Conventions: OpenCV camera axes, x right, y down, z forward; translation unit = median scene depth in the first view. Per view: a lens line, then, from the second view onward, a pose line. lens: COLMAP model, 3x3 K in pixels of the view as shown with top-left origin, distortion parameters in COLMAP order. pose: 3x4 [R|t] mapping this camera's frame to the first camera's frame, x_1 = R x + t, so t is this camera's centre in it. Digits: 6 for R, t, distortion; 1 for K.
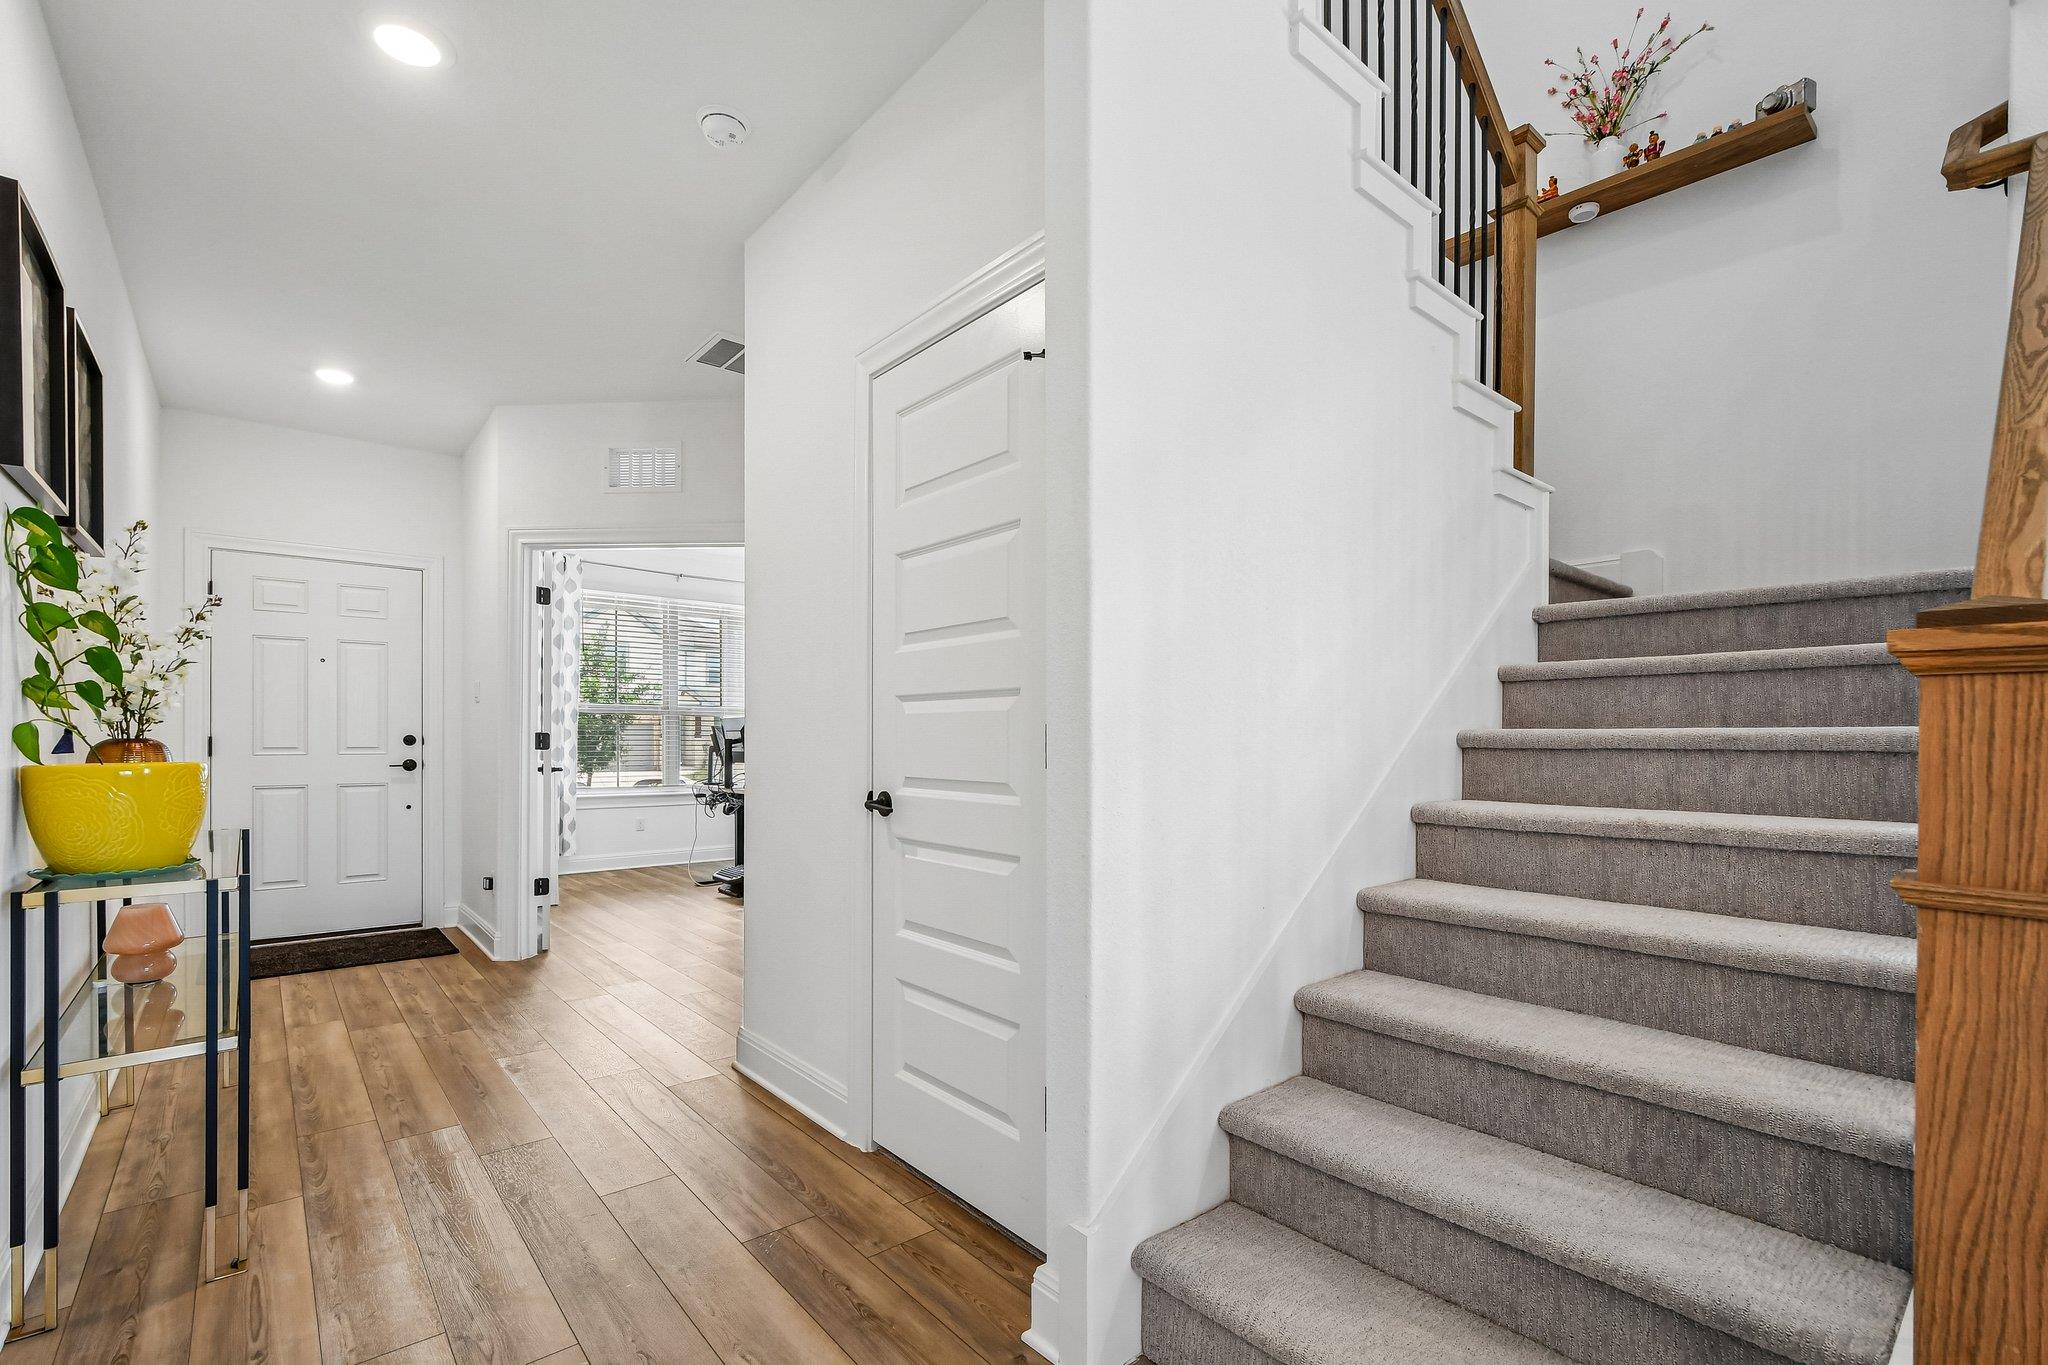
lens RADIAL K [[908.4, 0, 1020.7], [0, 908.4, 737.2], [0, 0, 1]] dist [-0.003906, -0.000866]
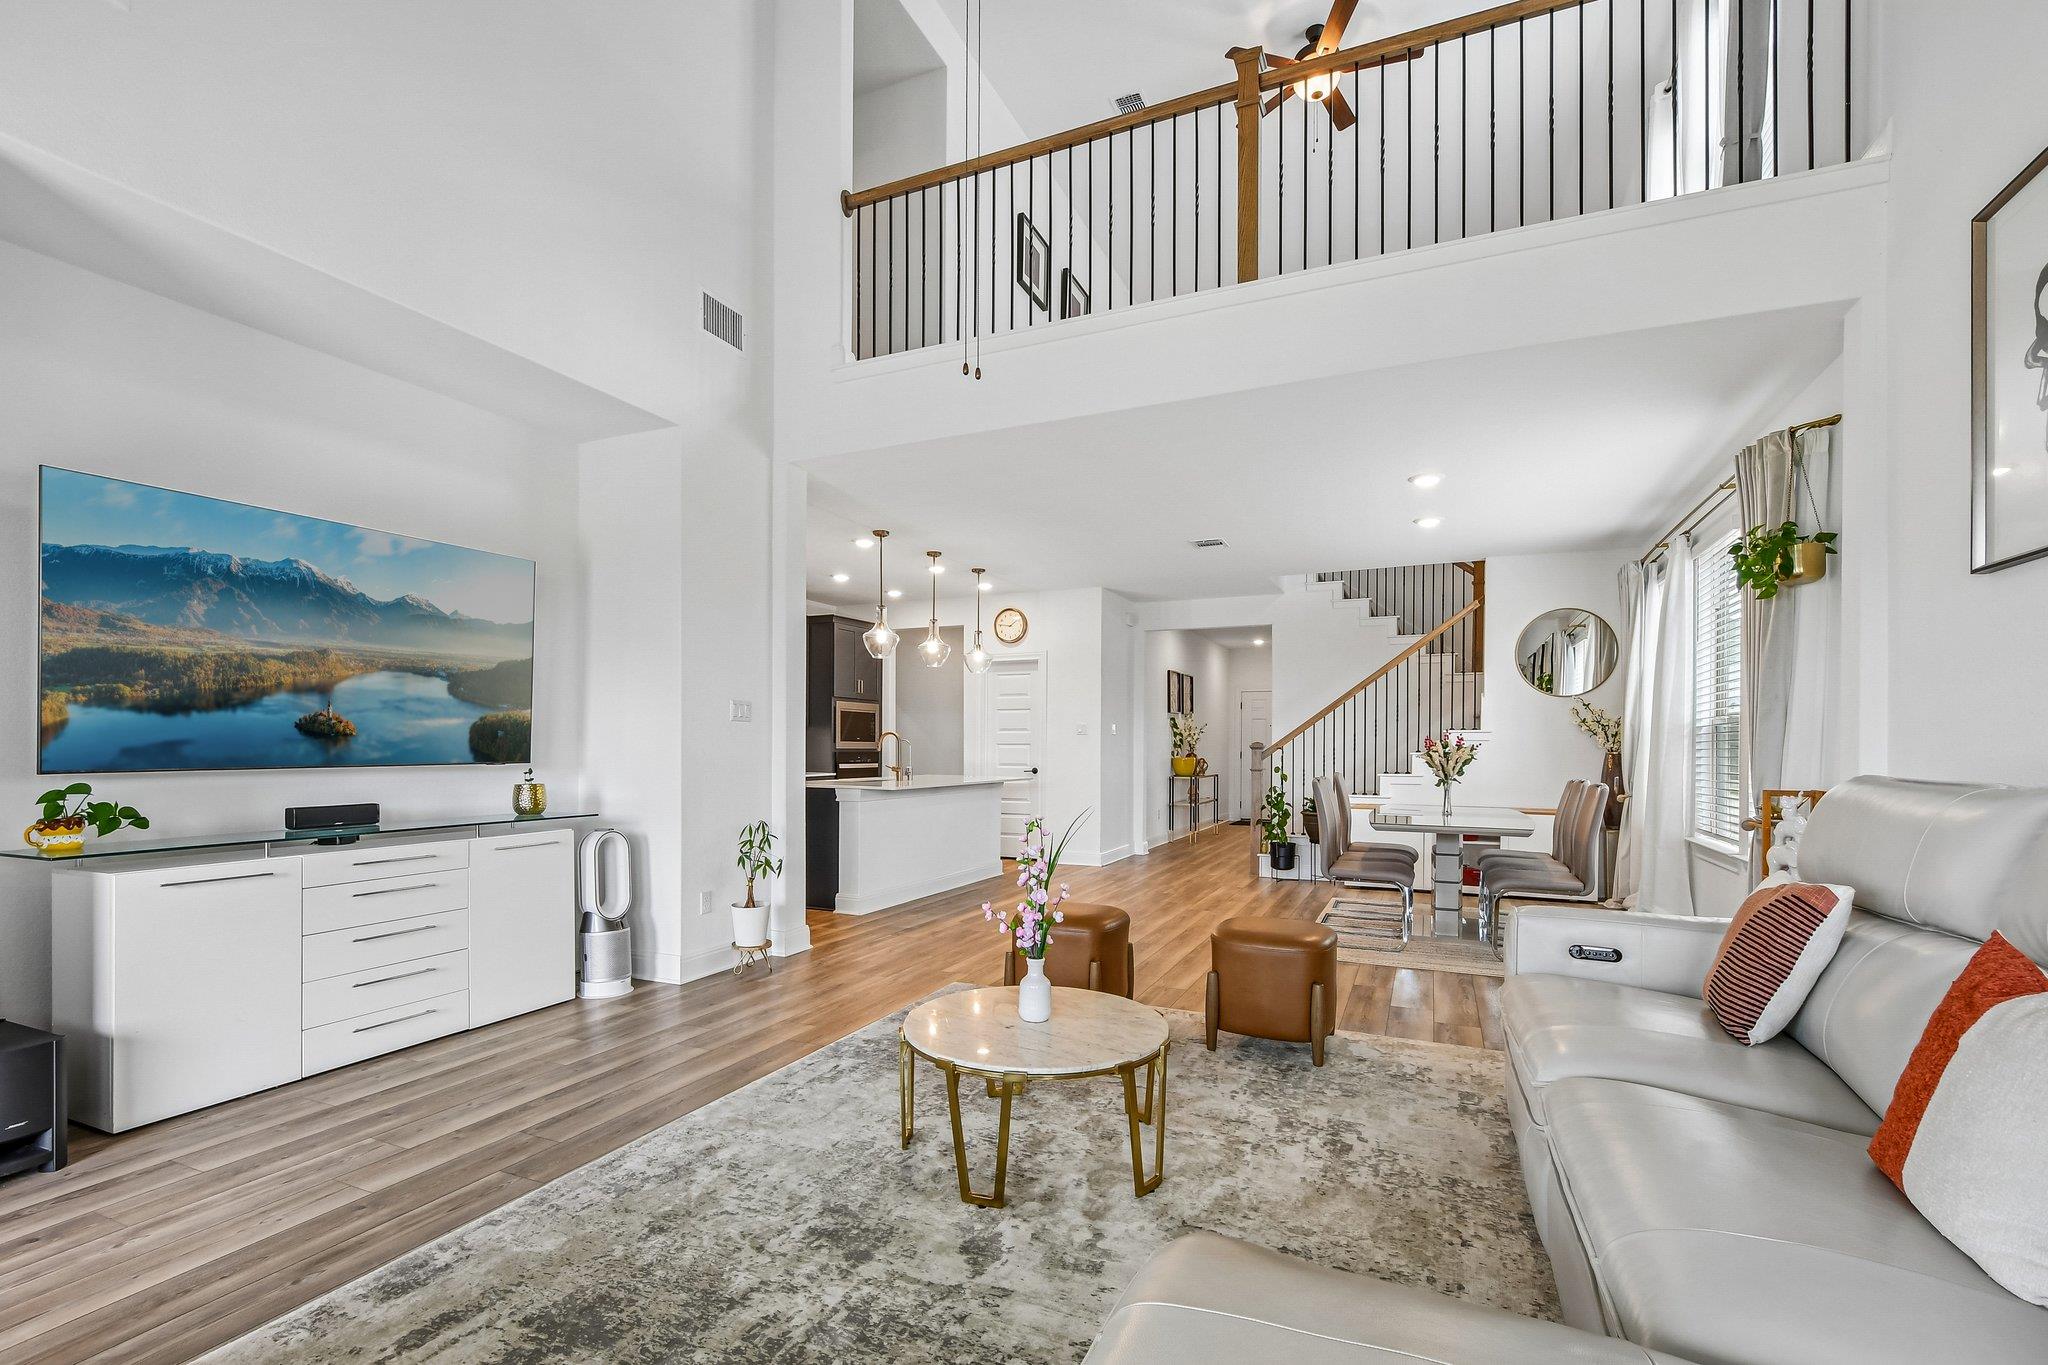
lens RADIAL K [[911.9, 0, 1032.2], [0, 911.9, 737.0], [0, 0, 1]] dist [-0.003365, -0.000140]
pose [[0.425638, -0.010006, -0.904838, 3.069997], [-0.001891, 0.999927, -0.011947, -0.023839], [0.904892, 0.006796, 0.425588, -1.891448]]
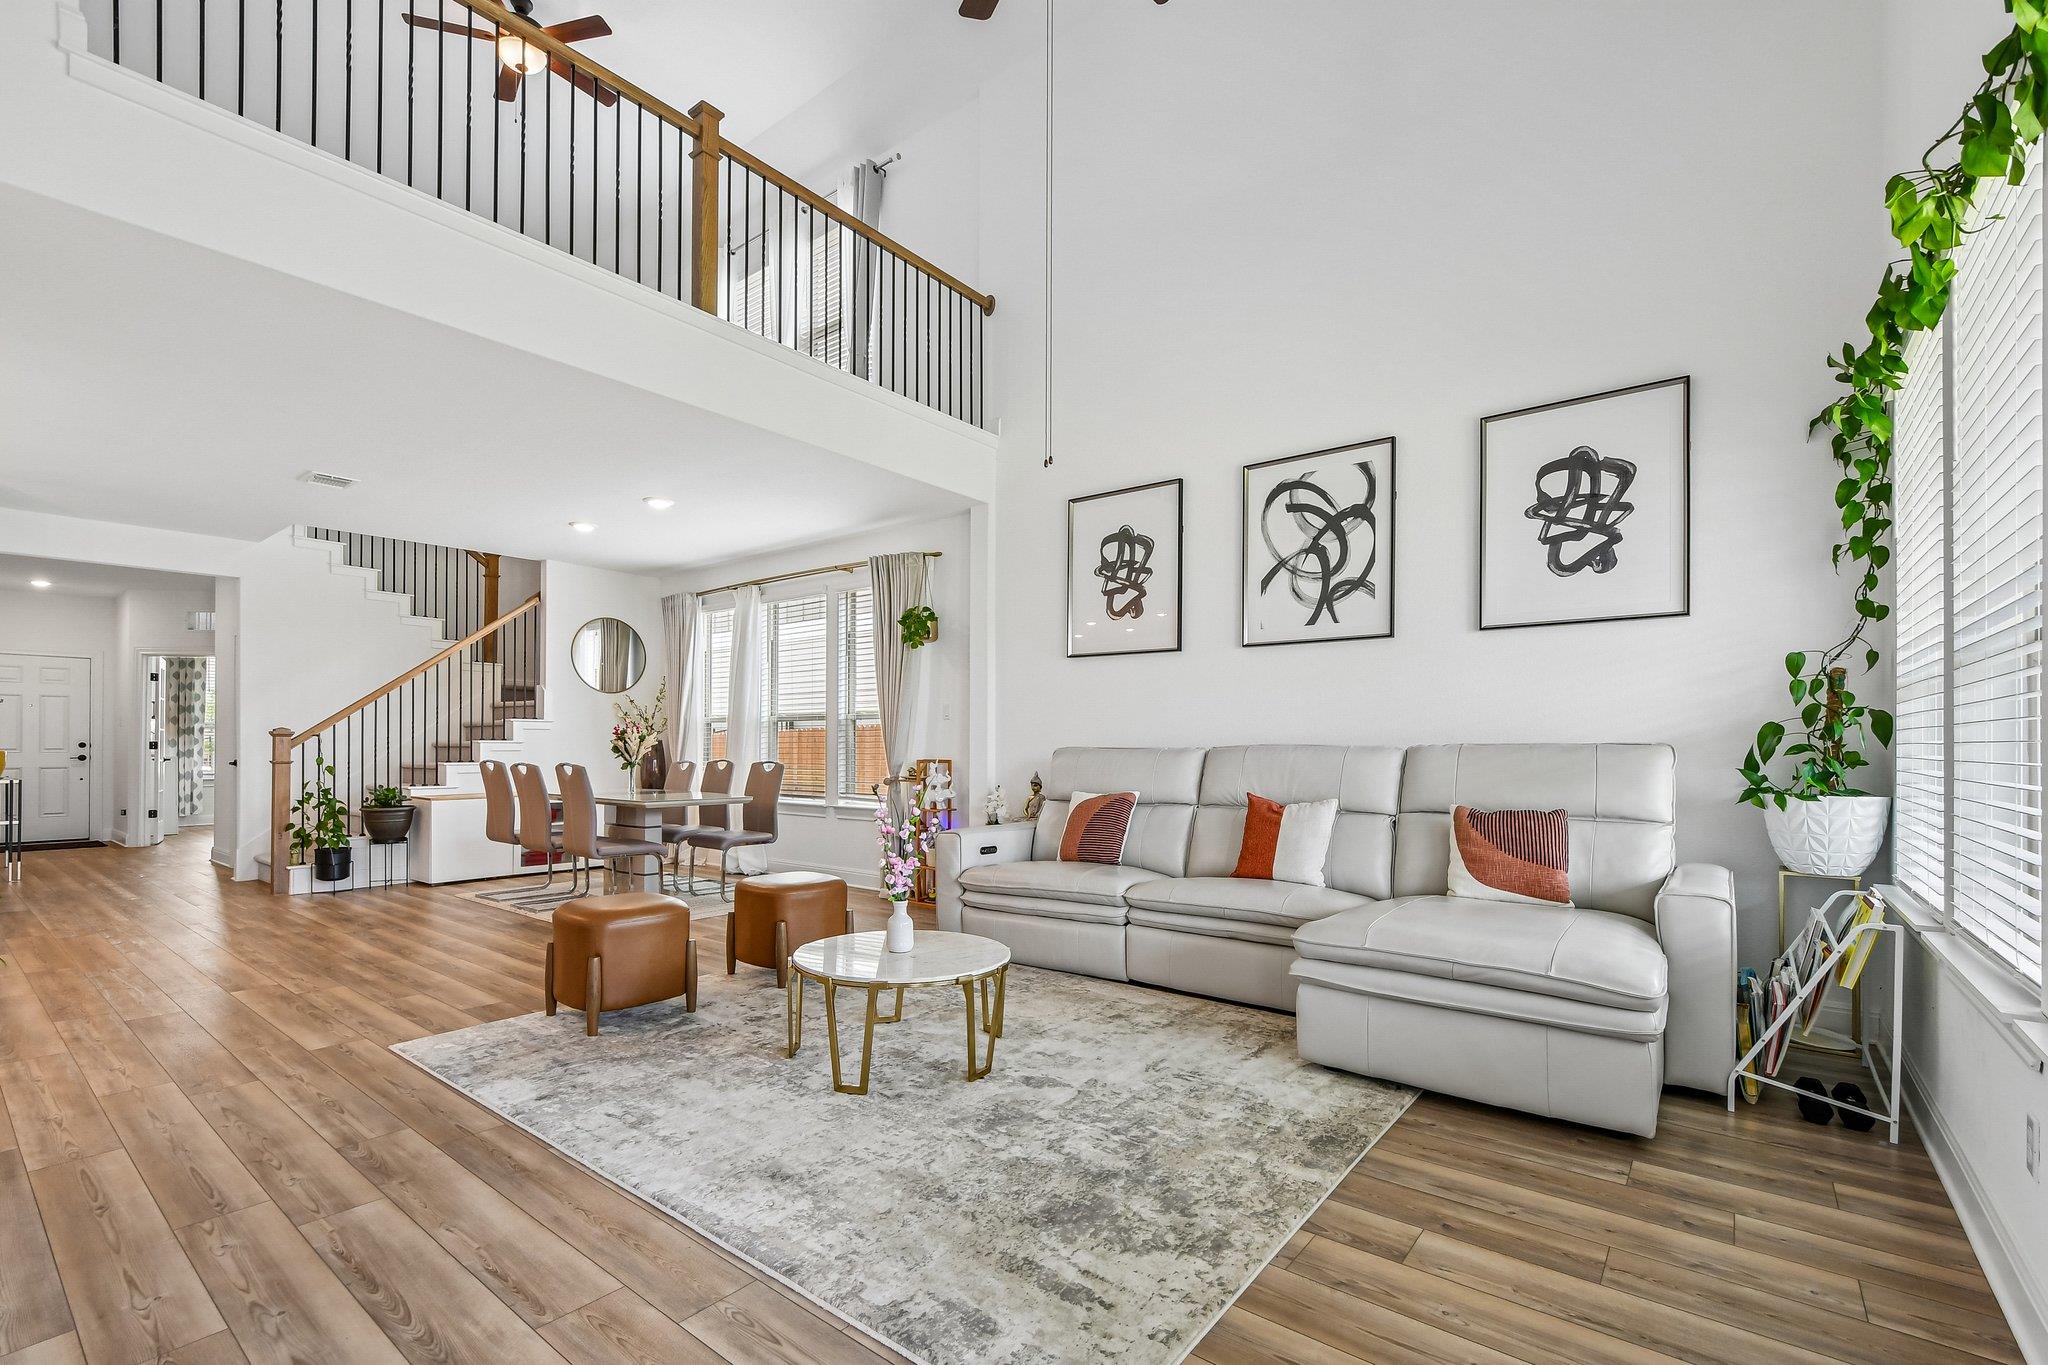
lens RADIAL K [[908.4, 0, 1020.7], [0, 908.4, 737.2], [0, 0, 1]] dist [-0.003906, -0.000866]
pose [[0.980945, 0.000497, 0.194285, 1.980797], [0.000558, 0.999985, -0.005373, -0.004476], [-0.194285, 0.005379, 0.980930, -2.771912]]
